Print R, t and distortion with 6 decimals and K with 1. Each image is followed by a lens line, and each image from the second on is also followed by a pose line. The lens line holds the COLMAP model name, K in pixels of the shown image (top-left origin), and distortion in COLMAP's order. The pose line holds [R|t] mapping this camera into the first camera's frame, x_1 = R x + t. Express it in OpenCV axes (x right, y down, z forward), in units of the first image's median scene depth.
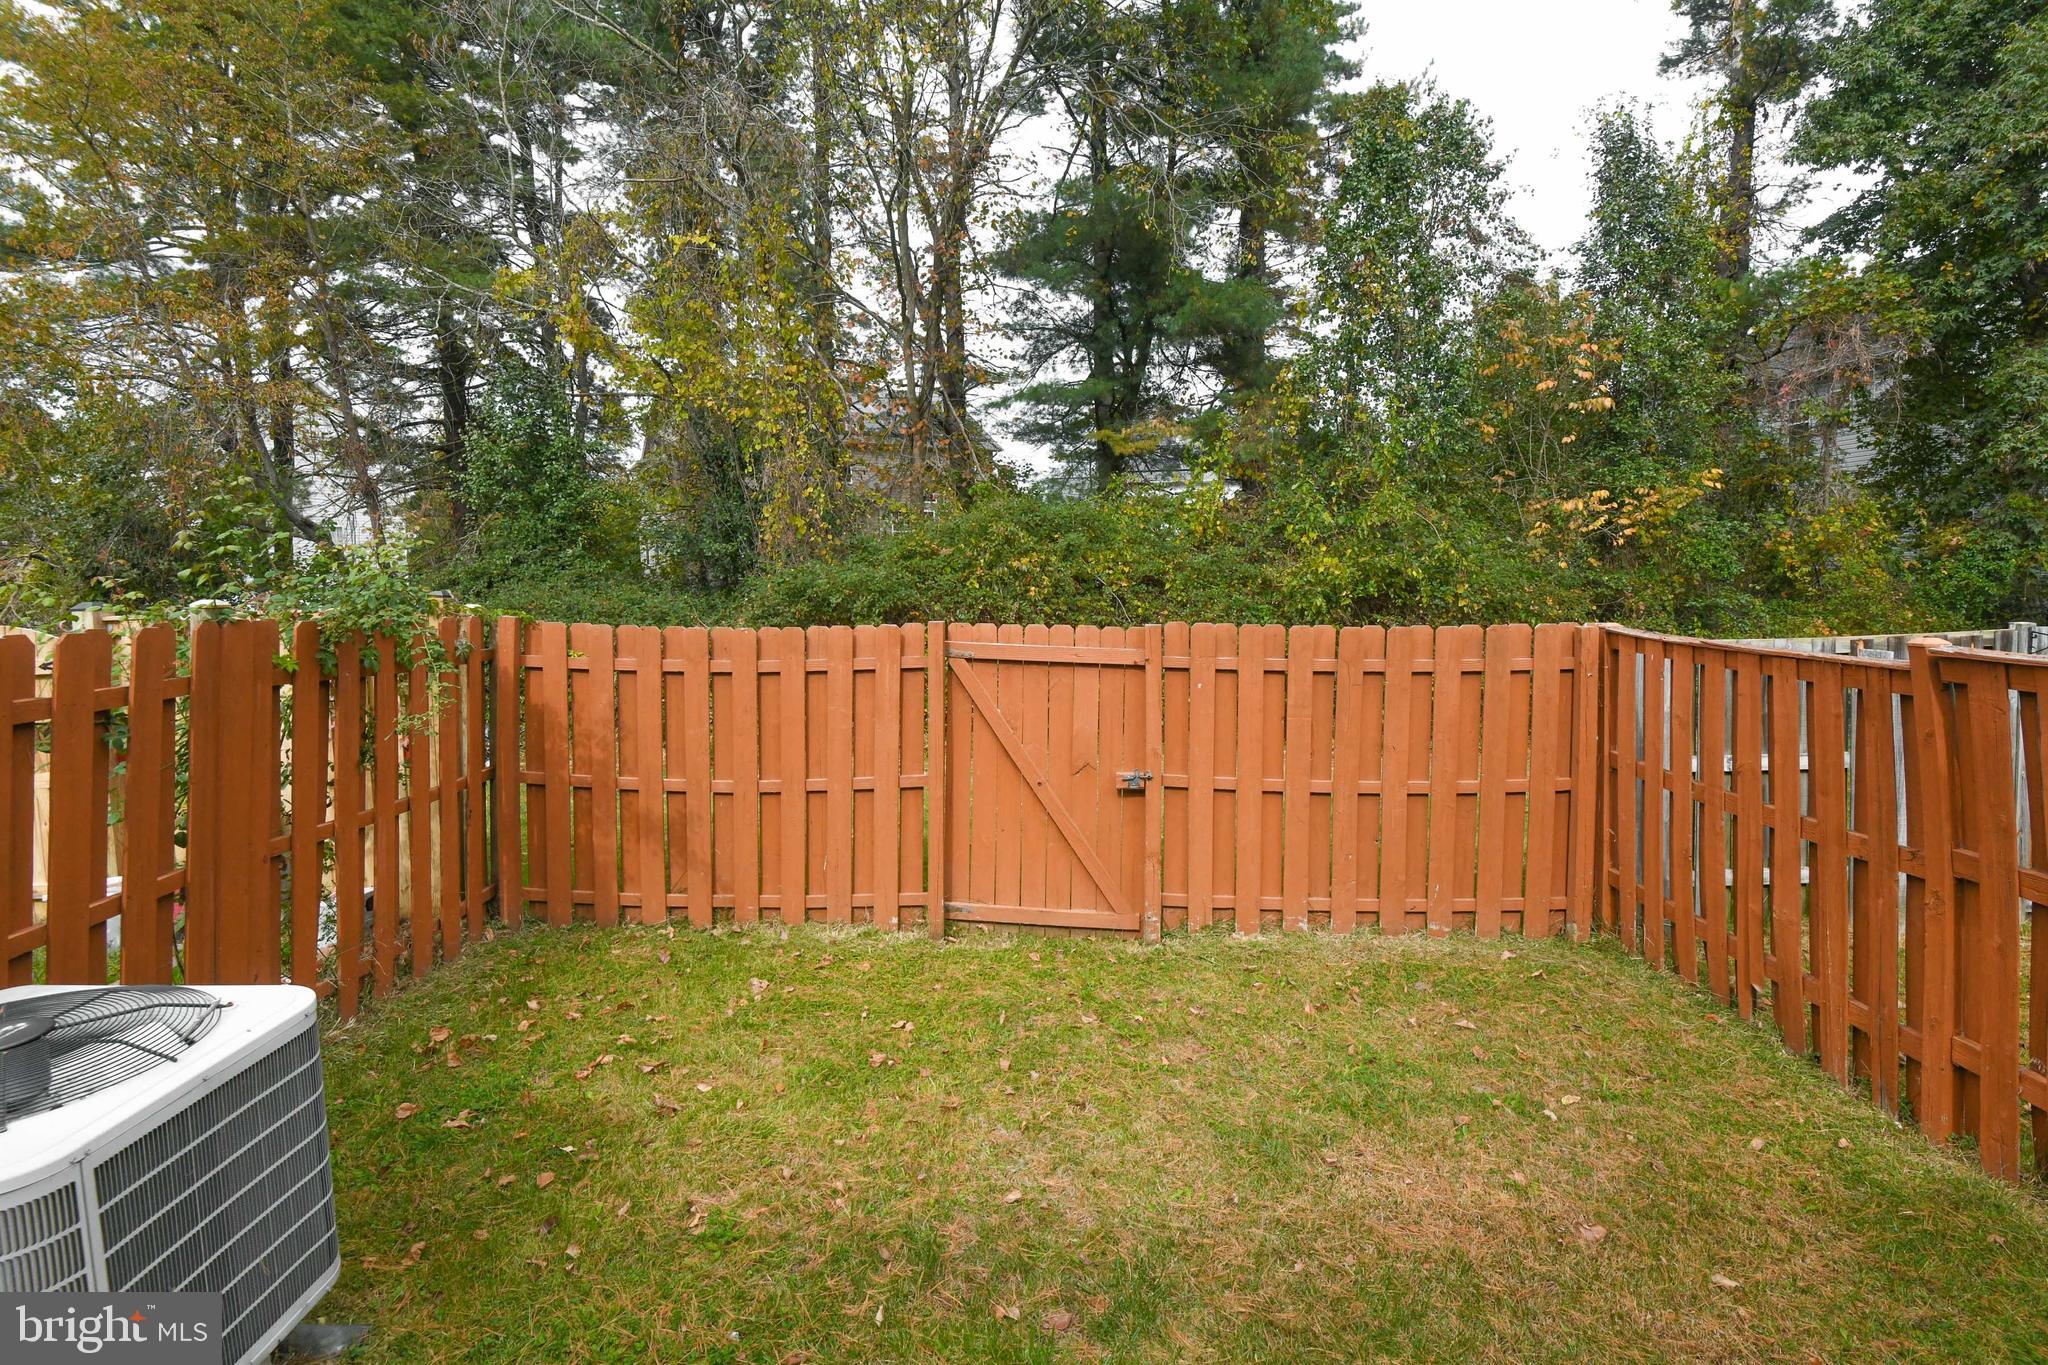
lens RADIAL K [[988.2, 0, 1019.0], [0, 988.2, 646.8], [0, 0, 1]] dist [-0.022907, -0.000277]
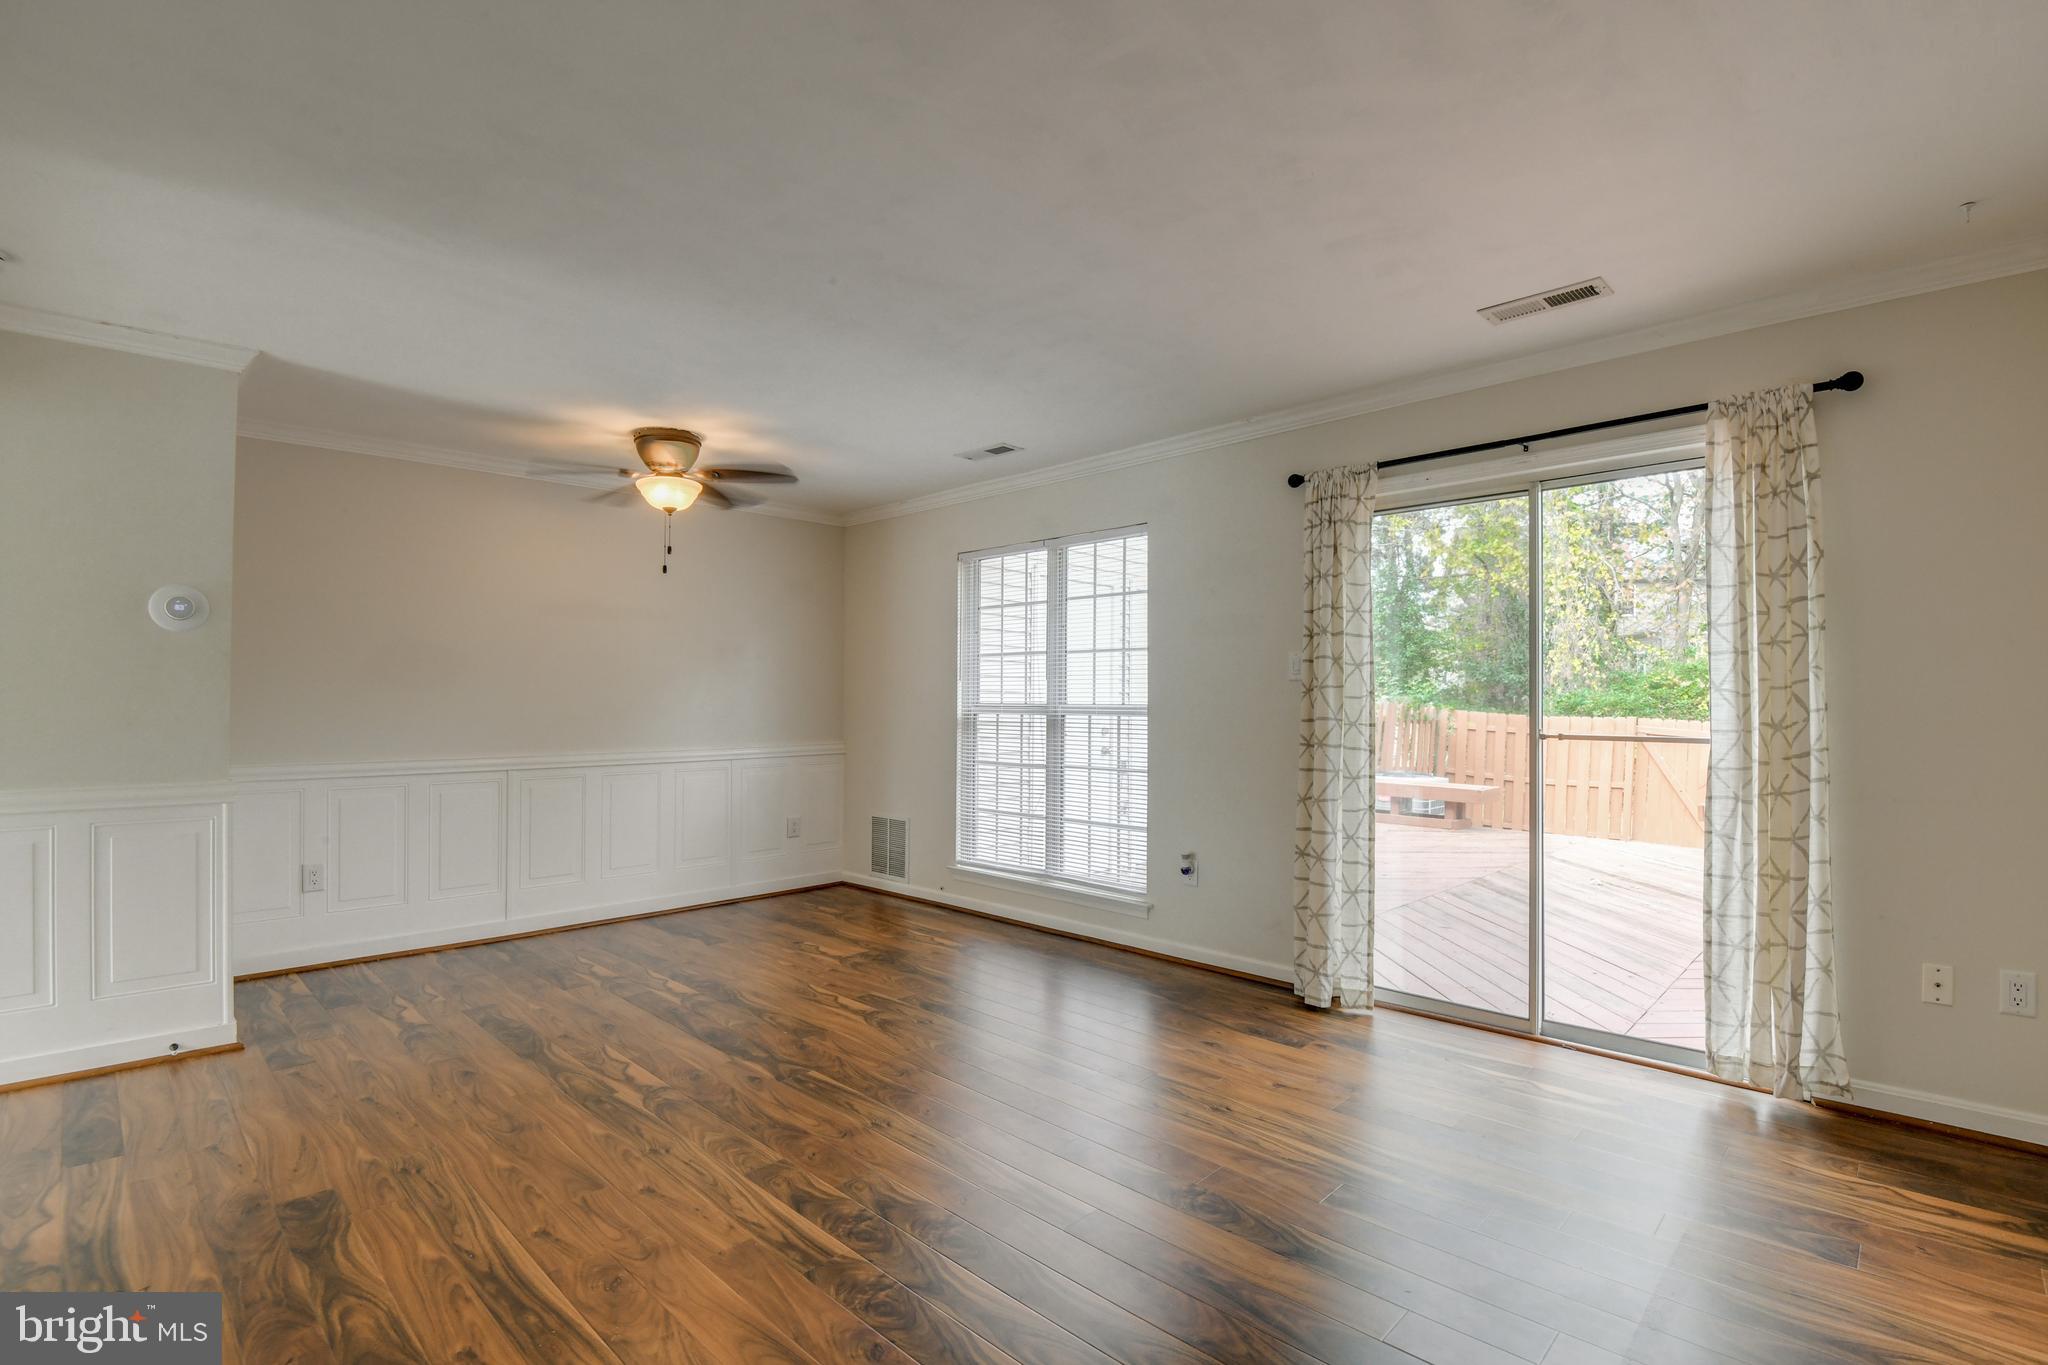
lens RADIAL K [[985.1, 0, 1032.1], [0, 985.1, 687.4], [0, 0, 1]] dist [-0.020928, -0.000536]
pose [[0.742851, 0.021598, -0.669109, 0.169881], [-0.075921, 0.995749, -0.052147, 0.055696], [0.665138, 0.089537, 0.741333, -0.692124]]
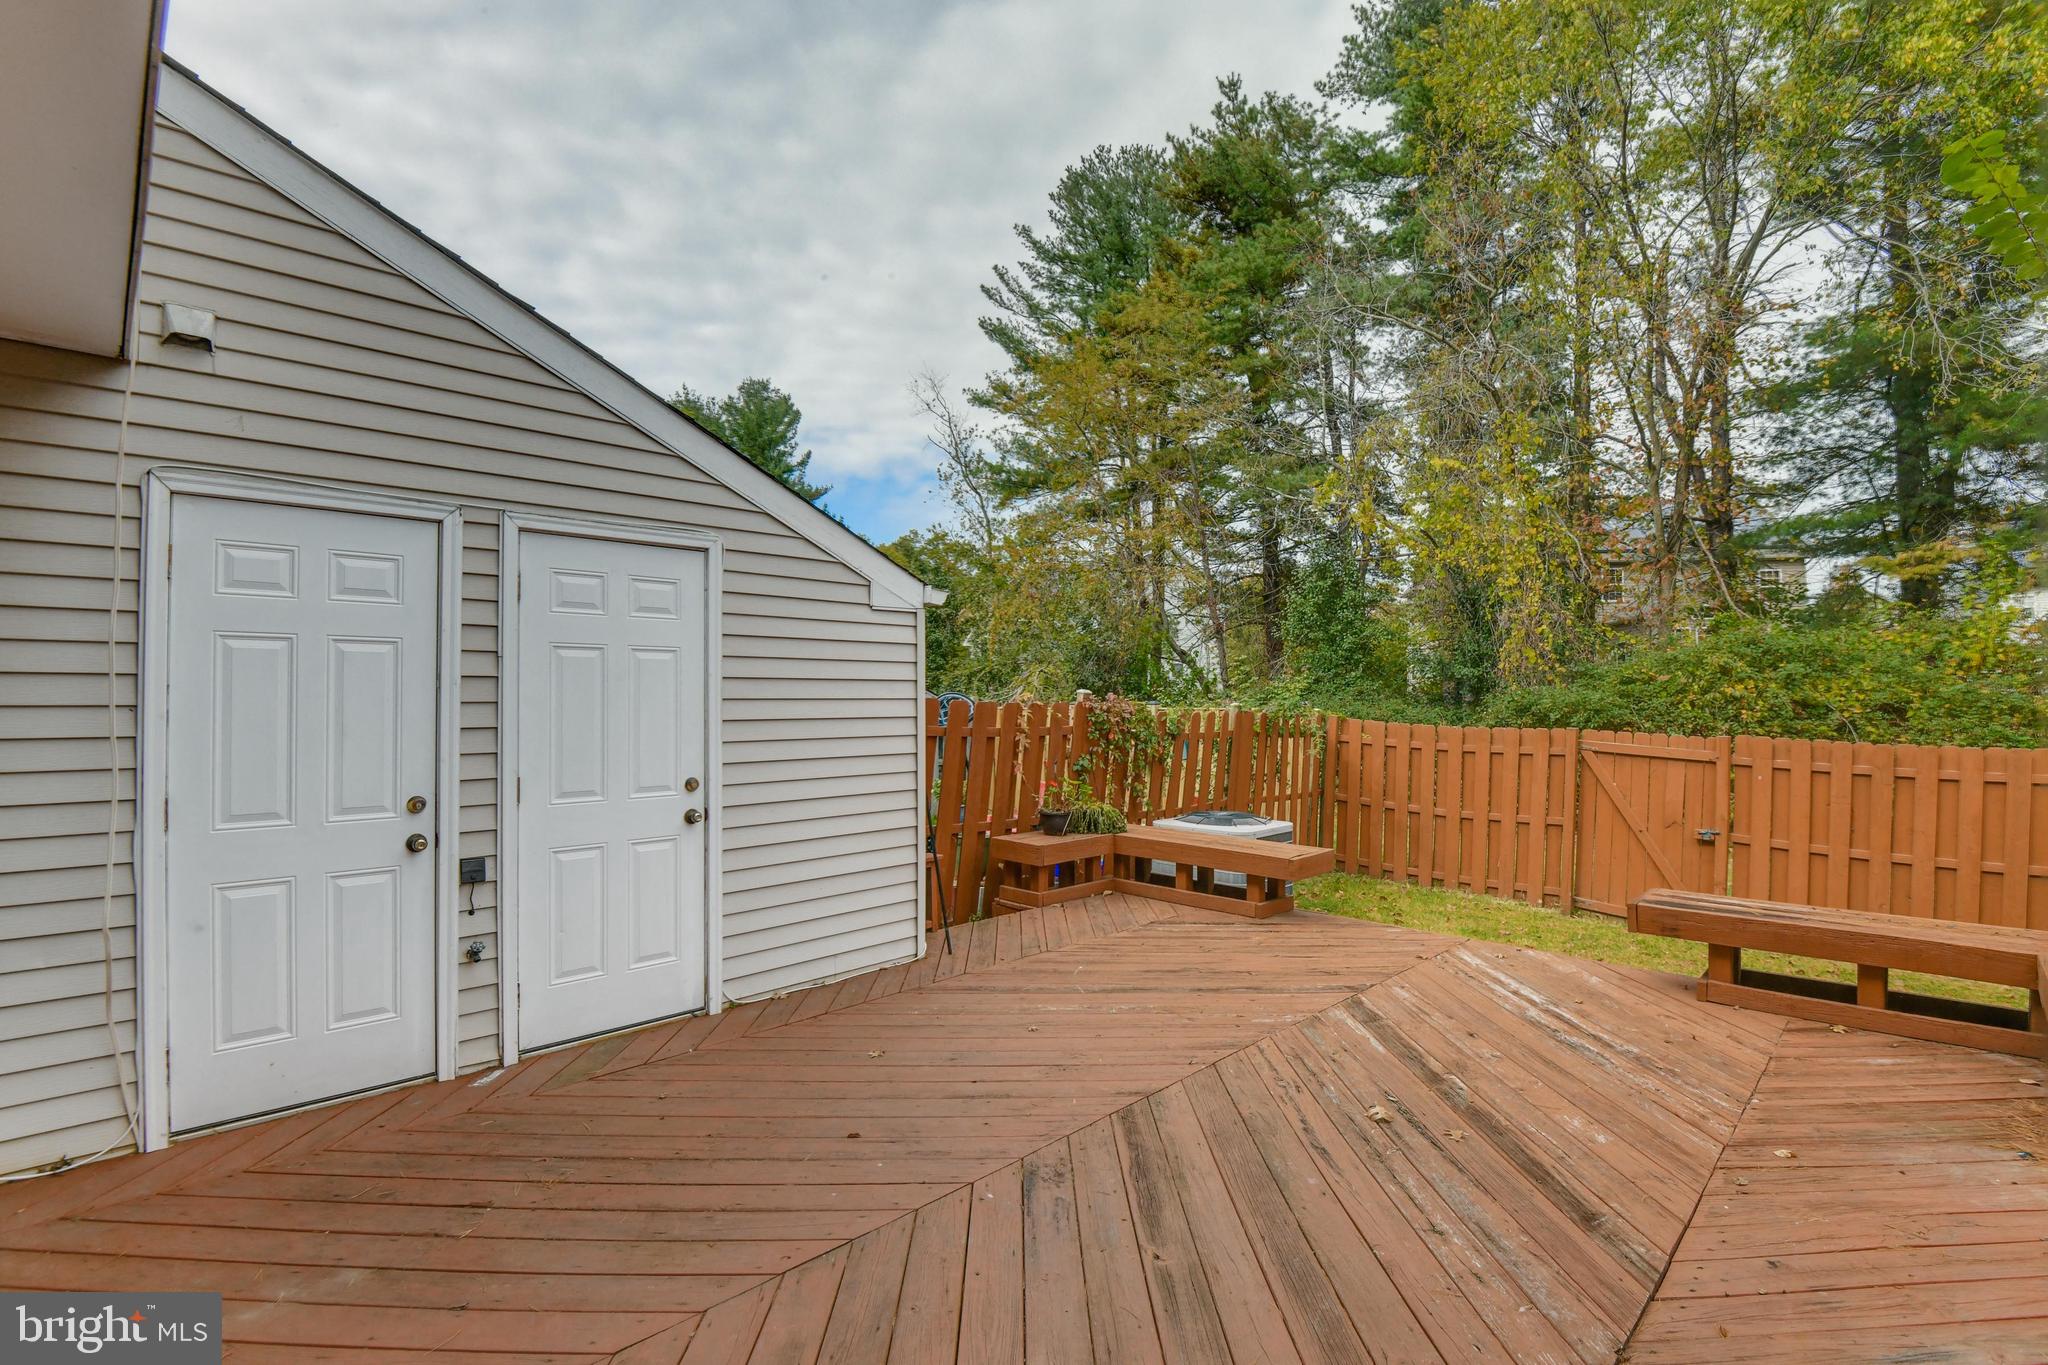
lens RADIAL K [[961.6, 0, 992.9], [0, 961.6, 679.9], [0, 0, 1]] dist [-0.000546, -0.041998]
pose [[0.715204, 0.013920, -0.698777, 0.147558], [-0.068965, 0.996328, -0.050739, 0.018425], [0.695505, 0.084480, 0.713538, -0.371200]]
